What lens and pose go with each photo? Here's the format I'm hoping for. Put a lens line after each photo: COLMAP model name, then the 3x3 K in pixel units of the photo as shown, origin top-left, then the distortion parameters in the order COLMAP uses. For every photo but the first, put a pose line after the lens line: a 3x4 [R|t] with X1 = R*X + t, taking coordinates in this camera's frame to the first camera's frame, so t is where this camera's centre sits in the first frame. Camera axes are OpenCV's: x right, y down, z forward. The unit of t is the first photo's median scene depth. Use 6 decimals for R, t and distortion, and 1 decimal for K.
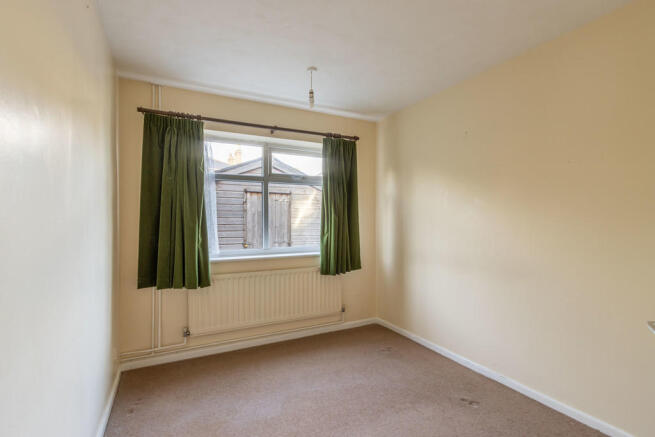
lens RADIAL K [[305.1, 0, 323.8], [0, 305.1, 214.4], [0, 0, 1]] dist [-0.000730, -0.001165]
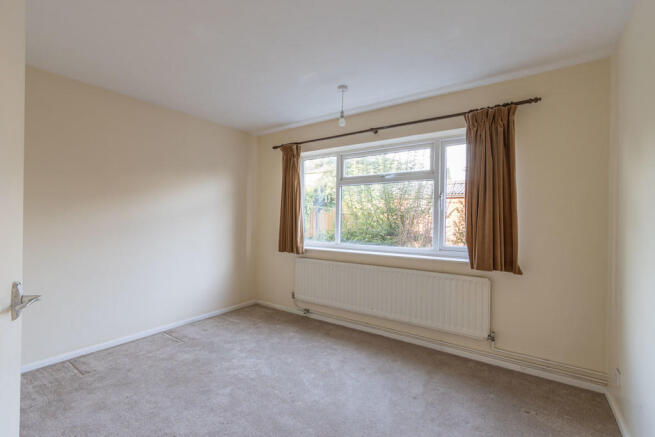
lens RADIAL K [[305.1, 0, 328.8], [0, 305.1, 222.0], [0, 0, 1]] dist [-0.000730, -0.001165]
pose [[0.480859, 0.020190, -0.876566, 0.670121], [-0.002043, 0.999758, 0.021907, 0.006711], [0.876796, -0.008743, 0.480784, 0.343592]]
